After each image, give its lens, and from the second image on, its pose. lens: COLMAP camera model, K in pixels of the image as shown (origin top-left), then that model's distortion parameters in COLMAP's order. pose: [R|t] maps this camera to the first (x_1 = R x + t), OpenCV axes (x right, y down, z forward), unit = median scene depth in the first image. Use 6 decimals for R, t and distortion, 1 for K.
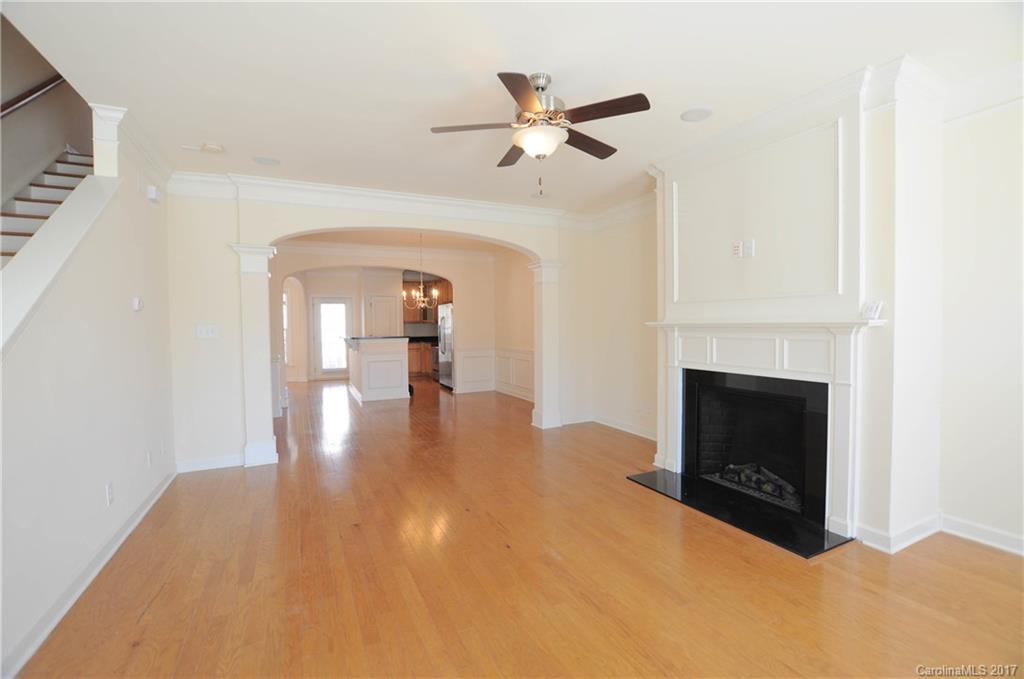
lens RADIAL K [[448.5, 0, 514.8], [0, 448.5, 339.7], [0, 0, 1]] dist [-0.036580, 0.004585]
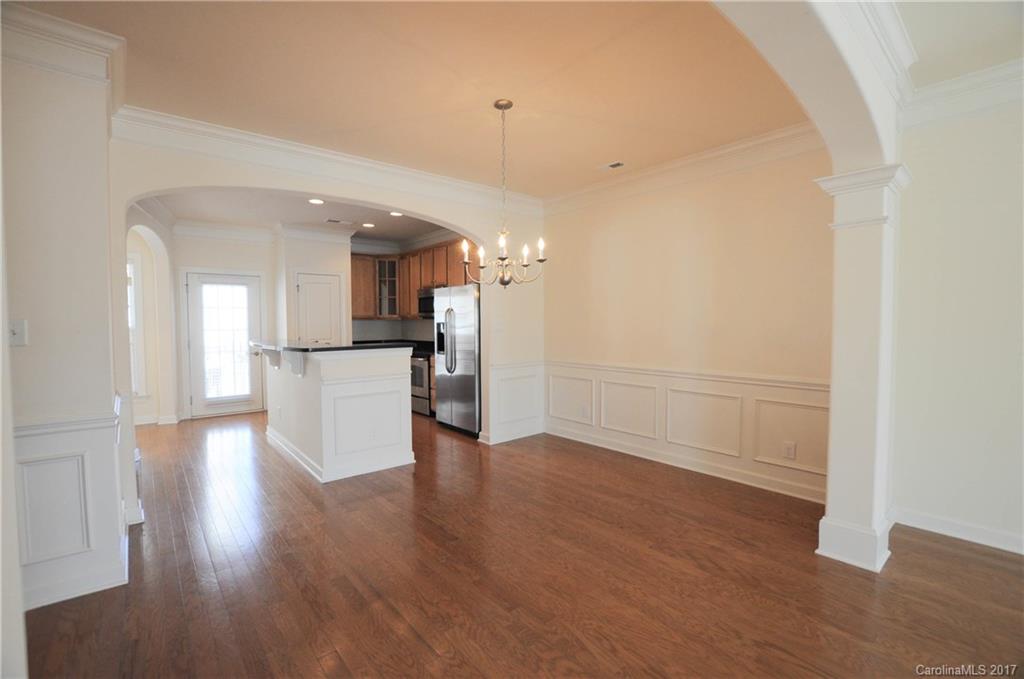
lens RADIAL K [[448.5, 0, 514.8], [0, 448.5, 339.7], [0, 0, 1]] dist [-0.036580, 0.004585]
pose [[0.969451, -0.004535, 0.245243, -0.199657], [0.003605, 0.999984, 0.004243, -0.011430], [-0.245258, -0.003230, 0.969452, 0.381285]]
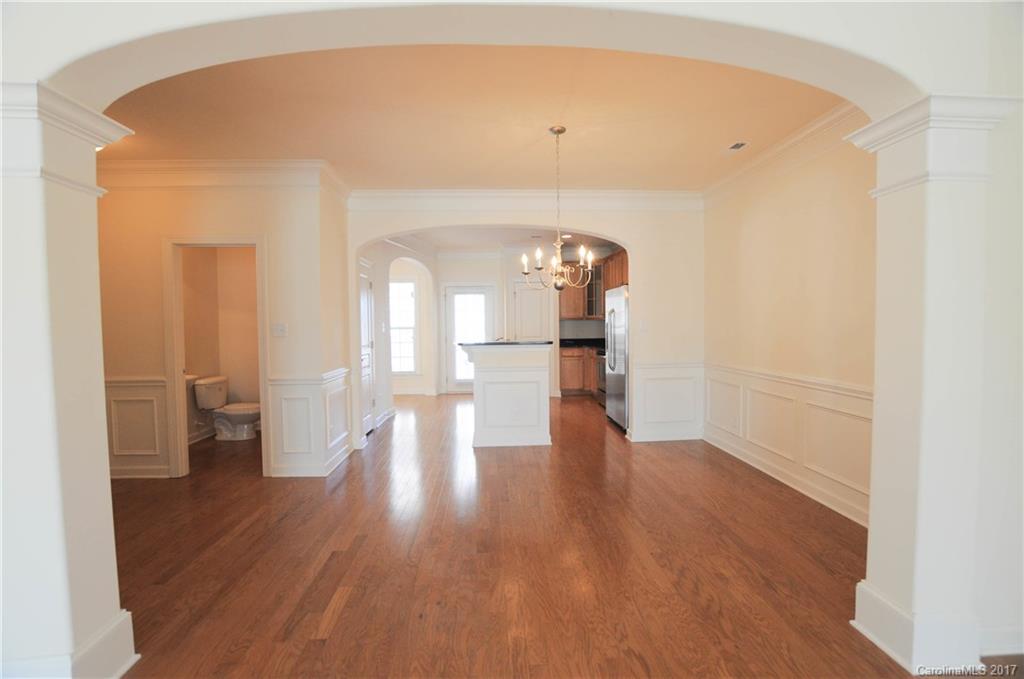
lens RADIAL K [[448.5, 0, 514.8], [0, 448.5, 339.7], [0, 0, 1]] dist [-0.036580, 0.004585]
pose [[0.920557, 0.014786, -0.390329, -0.039826], [-0.012216, 0.999884, 0.009065, -0.011950], [0.390418, -0.003577, 0.920631, 0.350861]]
